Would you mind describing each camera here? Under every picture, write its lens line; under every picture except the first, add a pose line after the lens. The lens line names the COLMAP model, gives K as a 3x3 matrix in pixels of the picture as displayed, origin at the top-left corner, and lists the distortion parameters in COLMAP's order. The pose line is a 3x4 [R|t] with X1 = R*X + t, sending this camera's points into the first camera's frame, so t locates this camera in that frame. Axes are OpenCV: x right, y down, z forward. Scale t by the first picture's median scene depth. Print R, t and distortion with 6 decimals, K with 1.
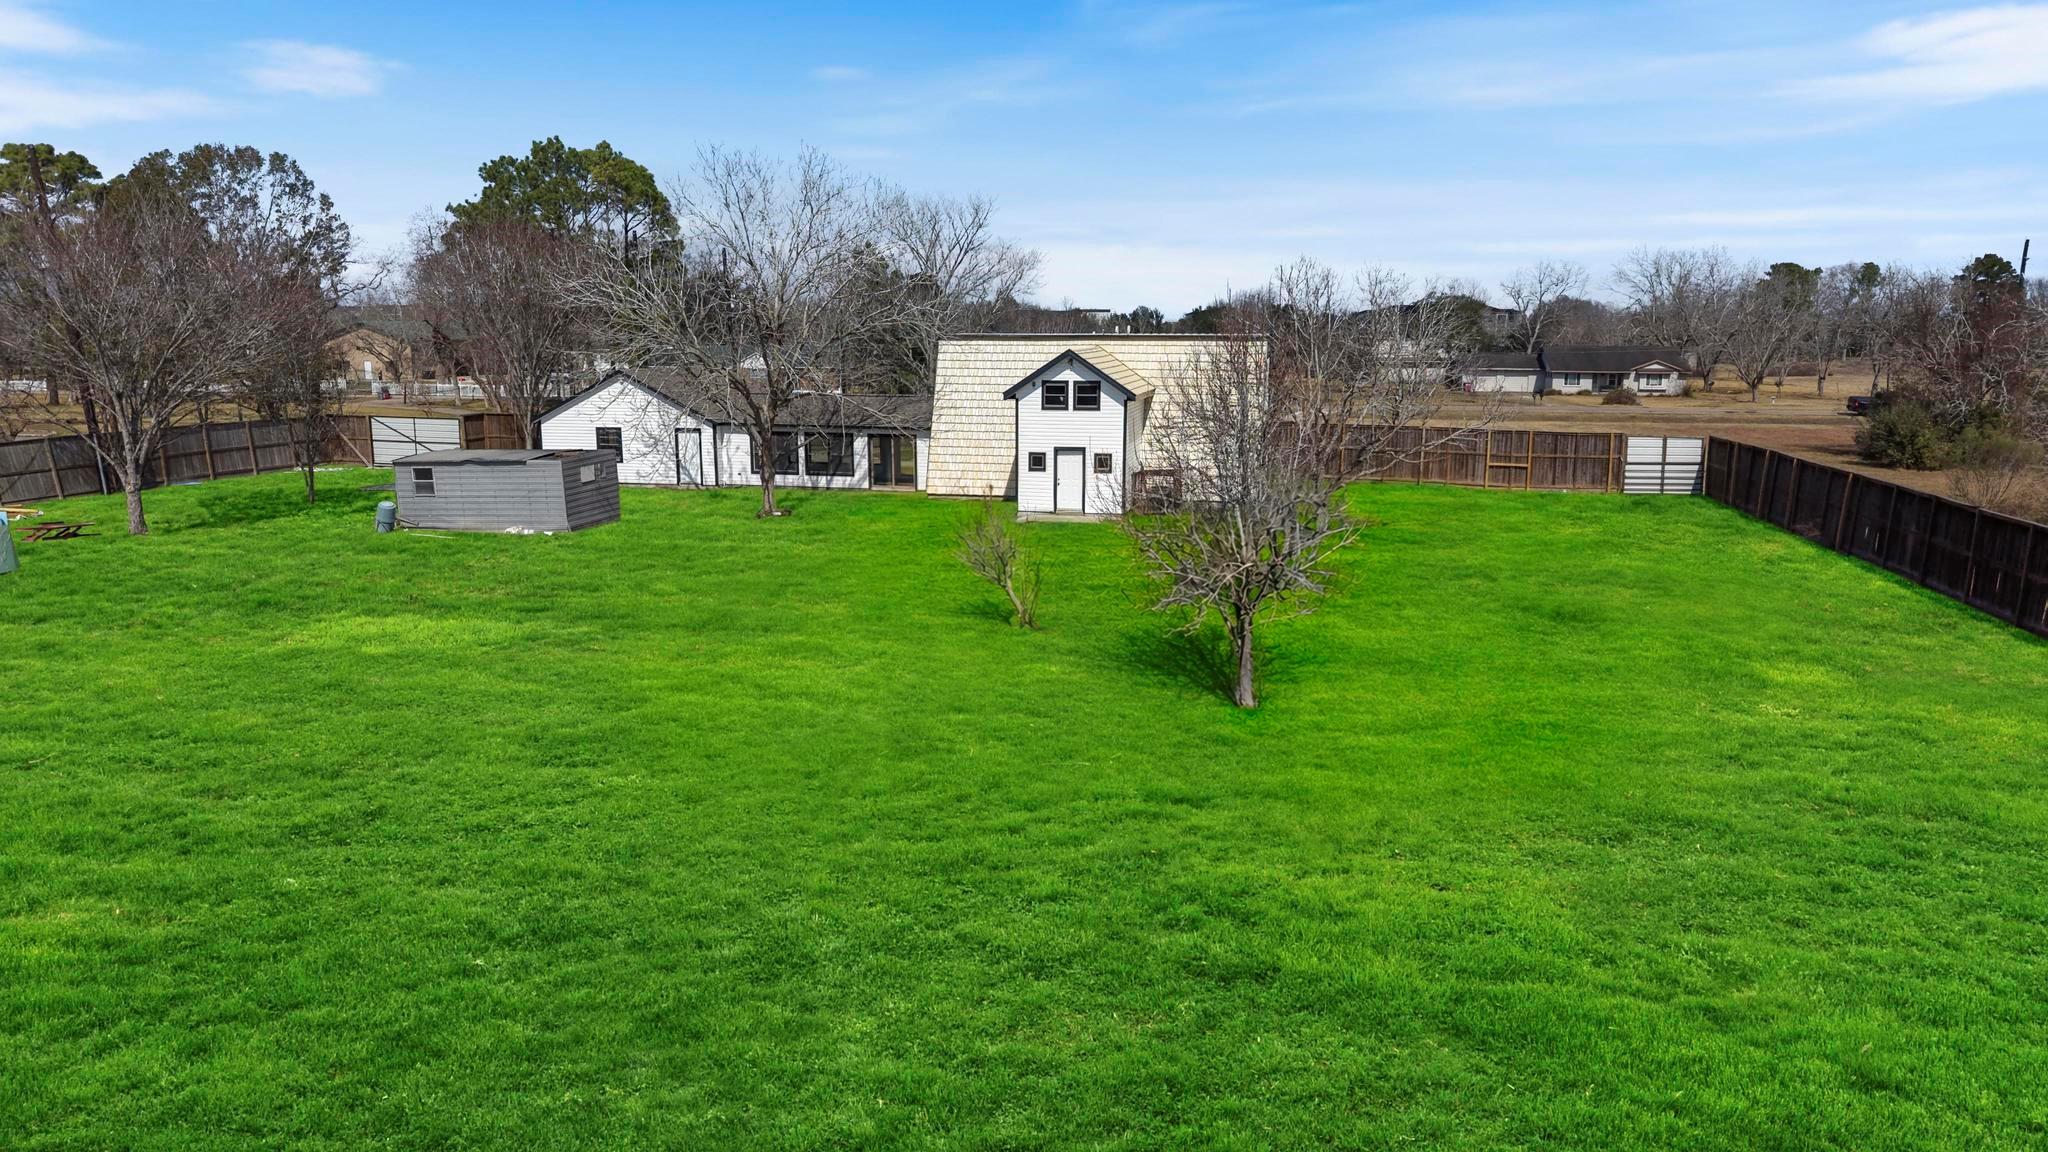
lens RADIAL K [[1350.9, 0, 1024.0], [0, 1350.9, 576.0], [0, 0, 1]] dist [0.004585, -0.066251]
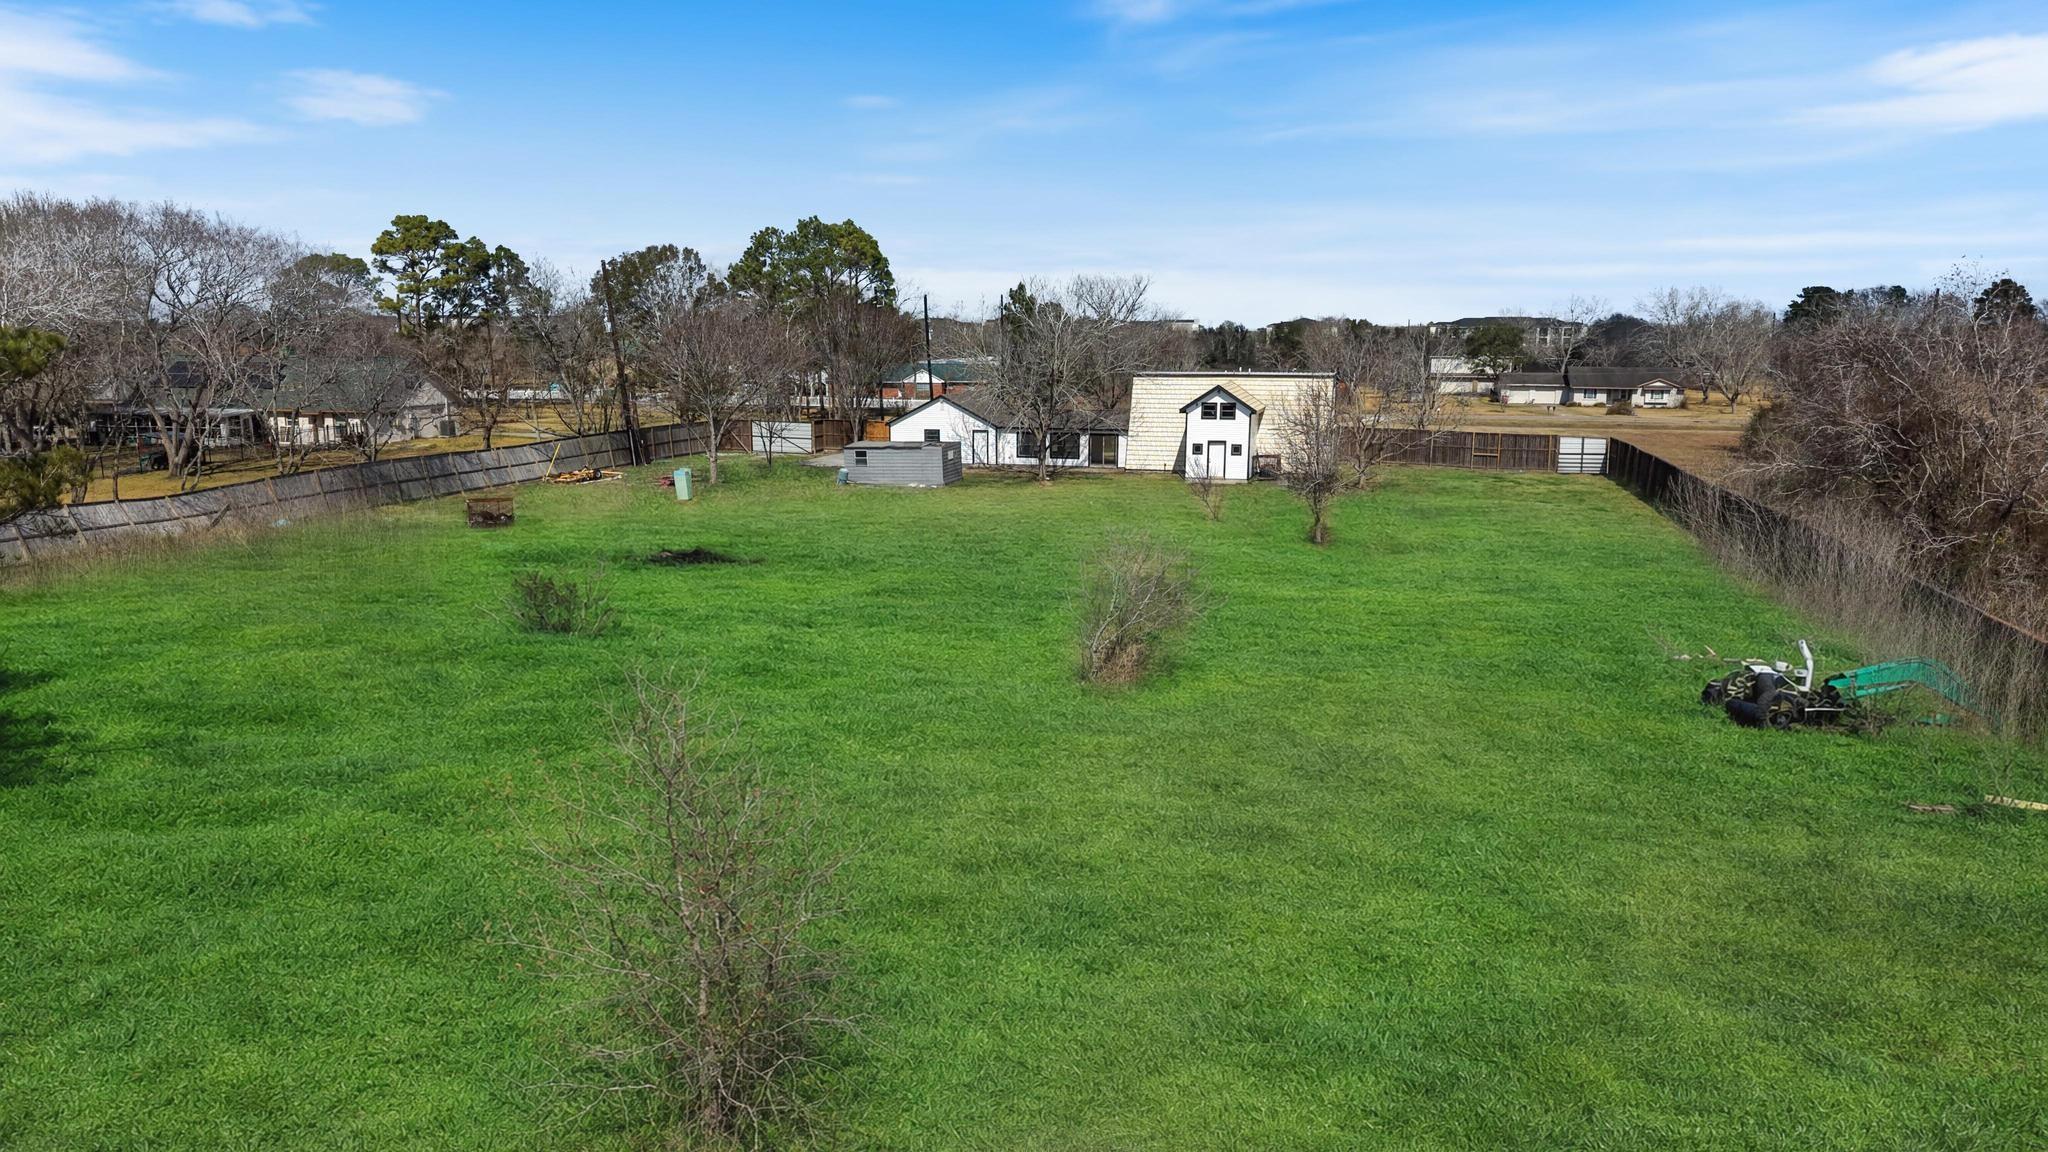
lens RADIAL K [[1348.3, 0, 1022.3], [0, 1348.3, 643.9], [0, 0, 1]] dist [-0.000248, -0.060741]
pose [[0.998472, 0.011532, -0.054040, -0.102924], [-0.009077, 0.998925, 0.045458, 0.076941], [0.054506, -0.044898, 0.997504, -0.652522]]
